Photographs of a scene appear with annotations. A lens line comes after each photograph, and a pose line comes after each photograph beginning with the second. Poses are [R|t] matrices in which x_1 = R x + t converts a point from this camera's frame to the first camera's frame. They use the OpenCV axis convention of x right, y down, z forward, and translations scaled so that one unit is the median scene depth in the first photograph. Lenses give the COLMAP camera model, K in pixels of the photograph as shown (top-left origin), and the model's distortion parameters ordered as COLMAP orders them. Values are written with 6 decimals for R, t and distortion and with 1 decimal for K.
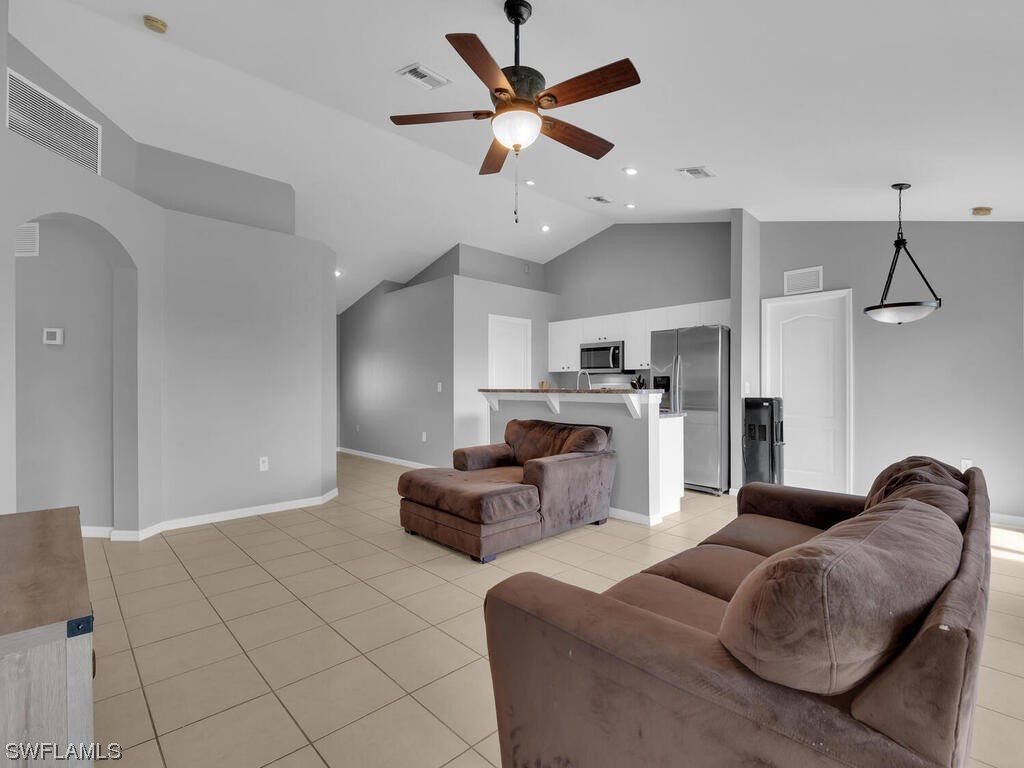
lens RADIAL K [[474.2, 0, 510.4], [0, 474.2, 387.2], [0, 0, 1]] dist [-0.011294, -0.008210]
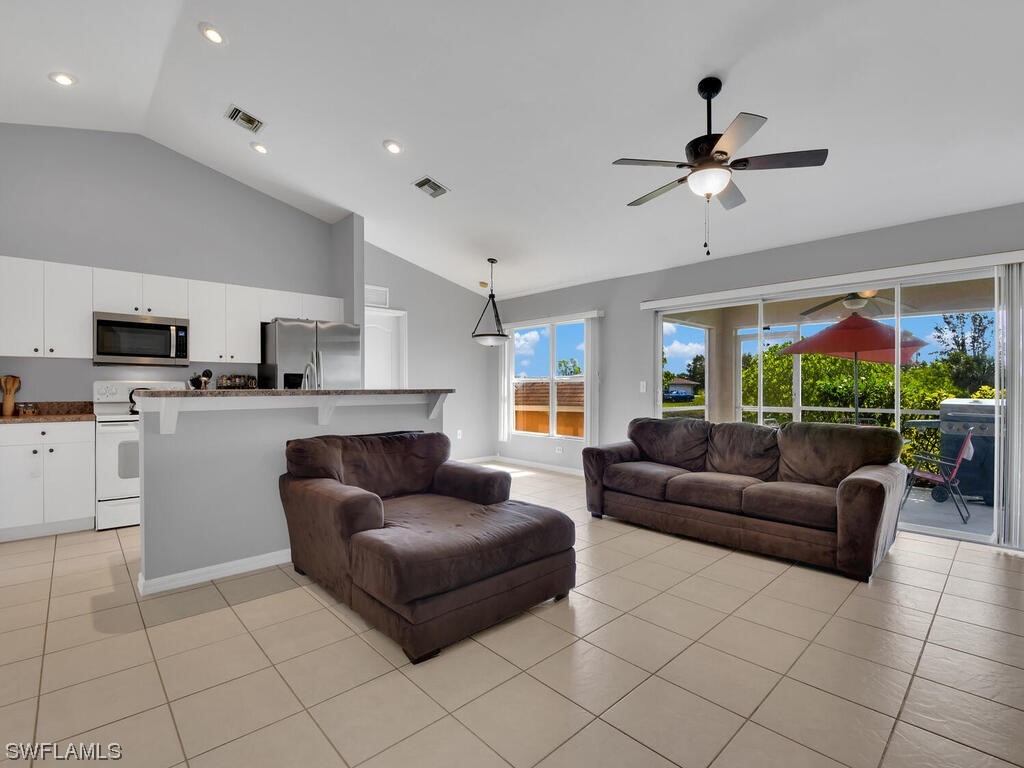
lens RADIAL K [[474.2, 0, 516.1], [0, 474.2, 387.6], [0, 0, 1]] dist [-0.011294, -0.008210]
pose [[0.005973, -0.003312, 0.999977, -0.465021], [-0.001104, 0.999994, 0.003319, -0.001134], [-0.999982, -0.001124, 0.005969, 0.532918]]
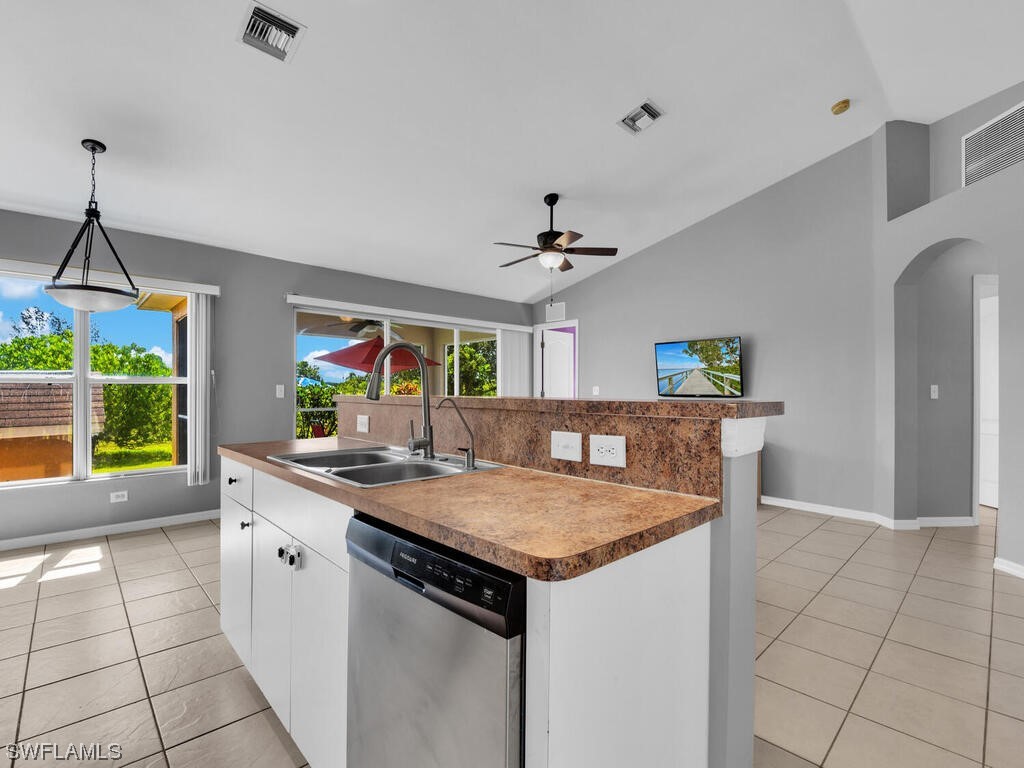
lens RADIAL K [[474.2, 0, 508.8], [0, 474.2, 387.0], [0, 0, 1]] dist [-0.011294, -0.008210]
pose [[-1.000000, -0.000133, 0.000697, 0.079394], [-0.000137, 0.999978, -0.006634, -0.001950], [-0.000696, -0.006634, -0.999978, 1.085363]]
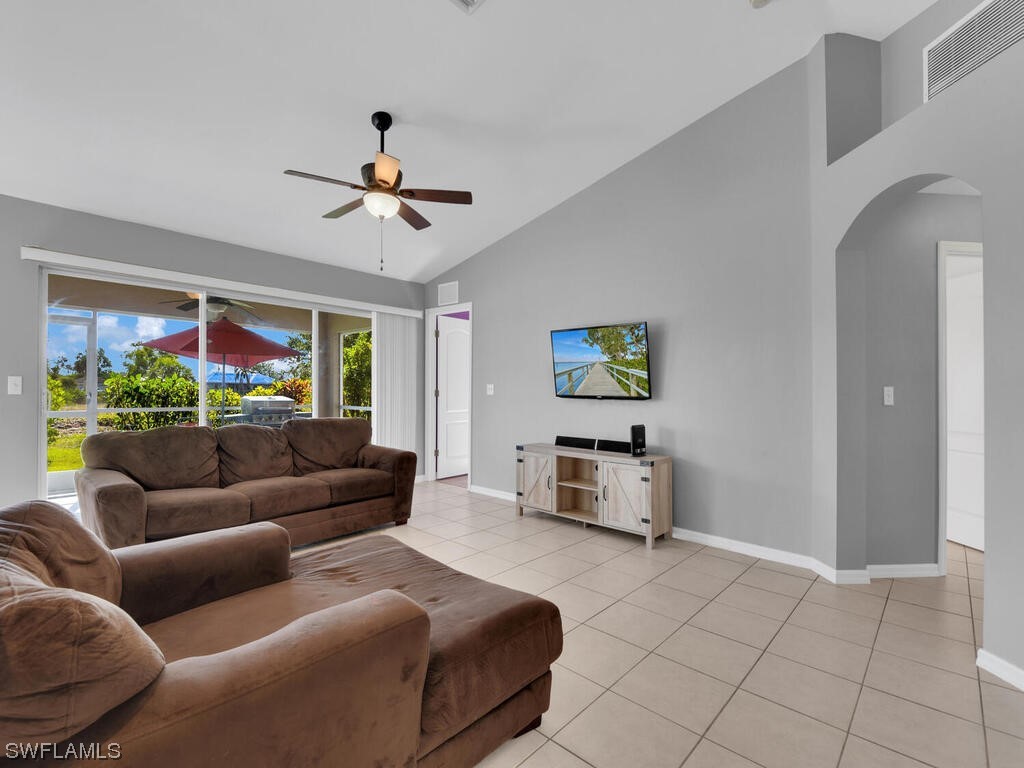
lens RADIAL K [[474.2, 0, 514.1], [0, 474.2, 377.1], [0, 0, 1]] dist [-0.011294, -0.008210]
pose [[-0.997006, -0.014870, -0.075887, -0.092640], [-0.012787, 0.999530, -0.027861, 0.000056], [0.076266, -0.026808, -0.996727, 0.885969]]
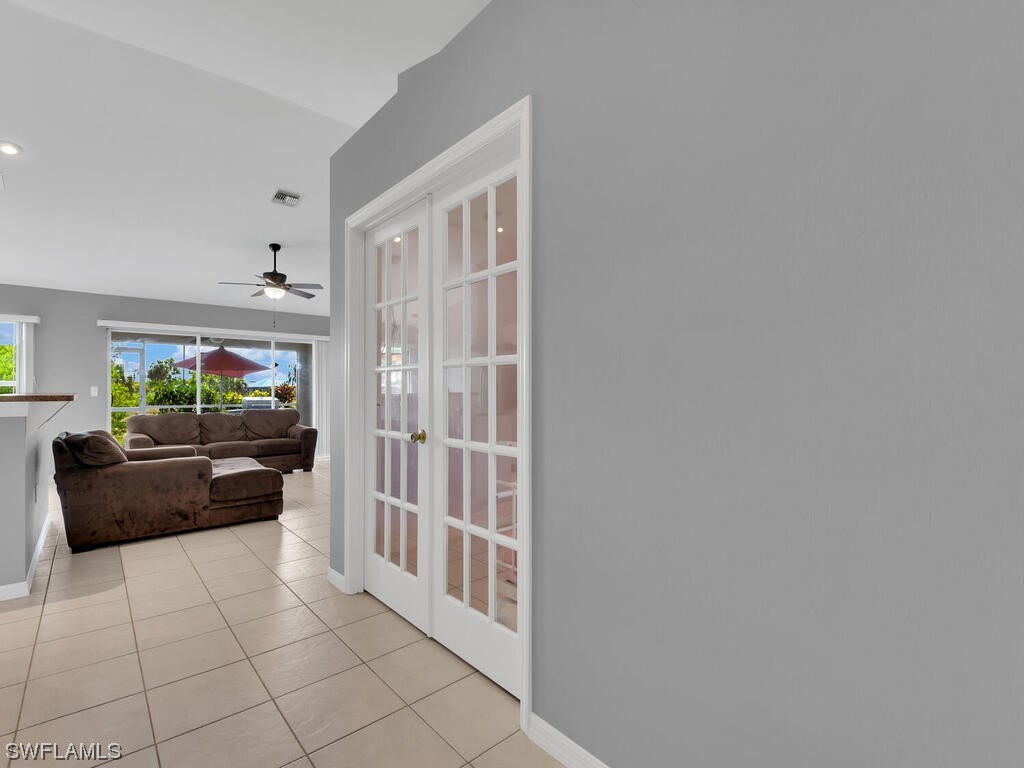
lens RADIAL K [[474.2, 0, 504.6], [0, 474.2, 386.1], [0, 0, 1]] dist [-0.011294, -0.008210]
pose [[-0.999274, 0.004287, 0.037865, -0.508719], [0.004070, 0.999975, -0.005788, -0.001752], [-0.037889, -0.005630, -0.999266, 1.319022]]
